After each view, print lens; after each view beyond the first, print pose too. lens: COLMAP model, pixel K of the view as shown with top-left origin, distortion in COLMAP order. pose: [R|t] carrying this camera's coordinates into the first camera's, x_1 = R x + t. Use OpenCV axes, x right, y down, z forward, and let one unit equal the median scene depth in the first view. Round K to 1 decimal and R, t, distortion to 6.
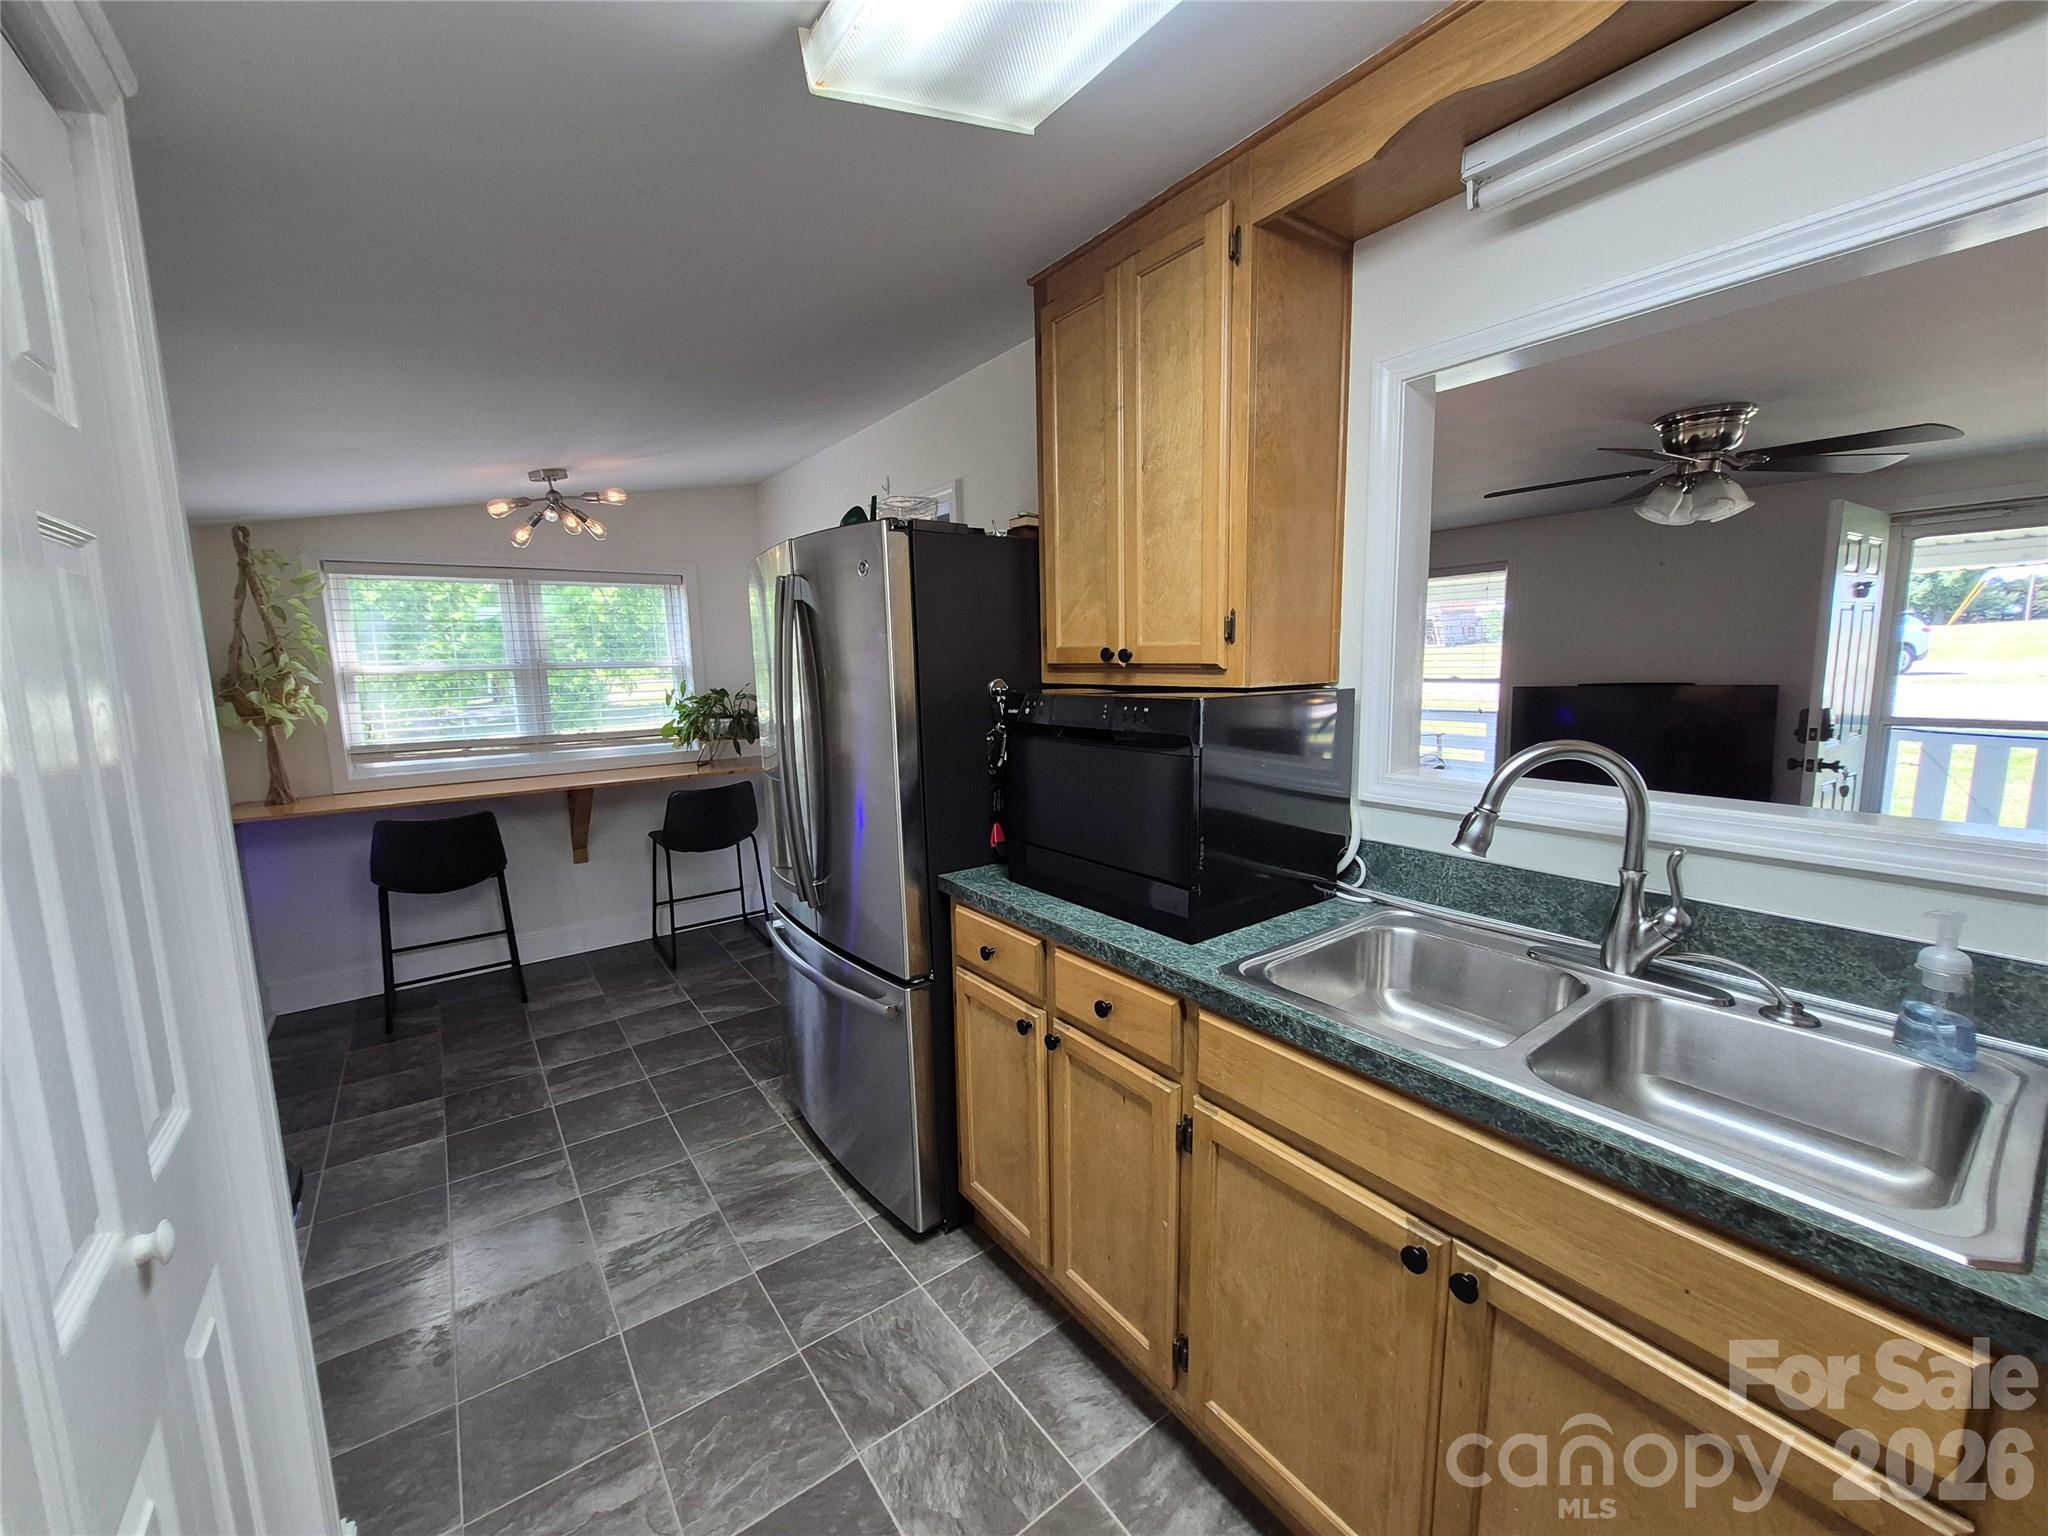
lens RADIAL K [[804.2, 0, 1024.0], [0, 804.2, 768.0], [0, 0, 1]] dist [0.000482, -0.000225]
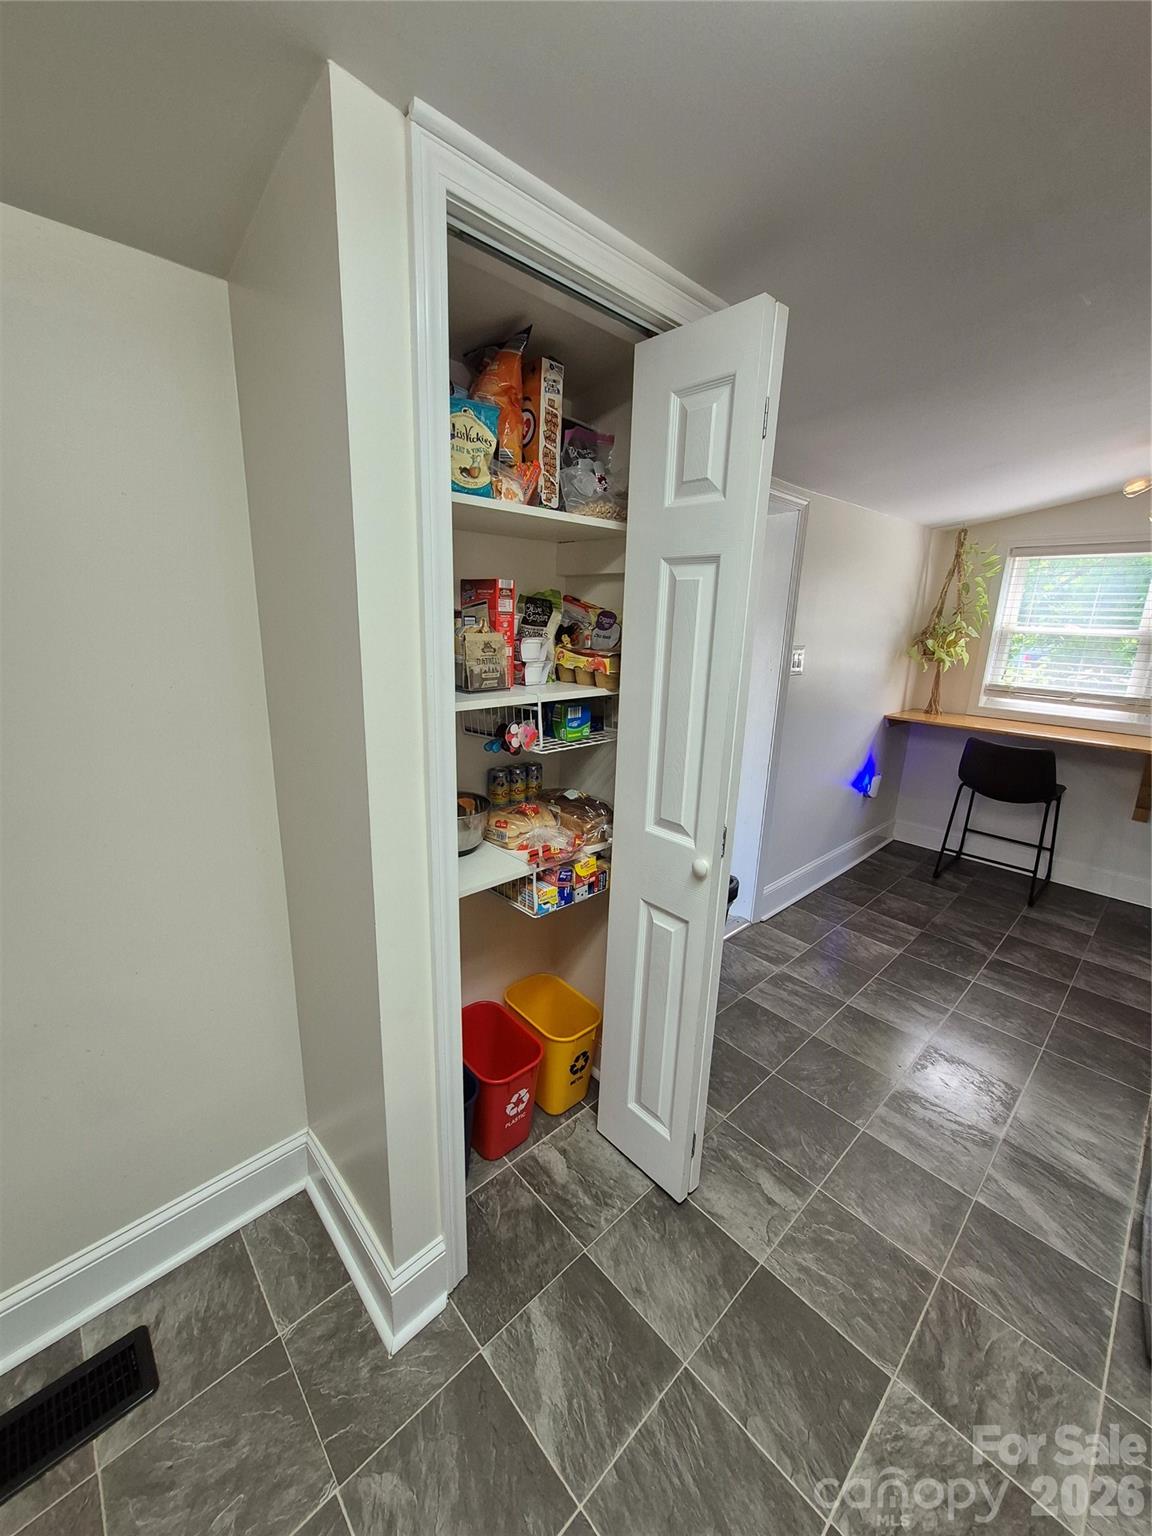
lens RADIAL K [[603.2, 0, 575.4], [0, 603.2, 764.0], [0, 0, 1]] dist [0.000482, -0.000225]
pose [[0.118064, 0.263405, -0.957433, 0.152864], [-0.166931, 0.955720, 0.242349, -0.033091], [0.978874, 0.131213, 0.156806, 0.169729]]
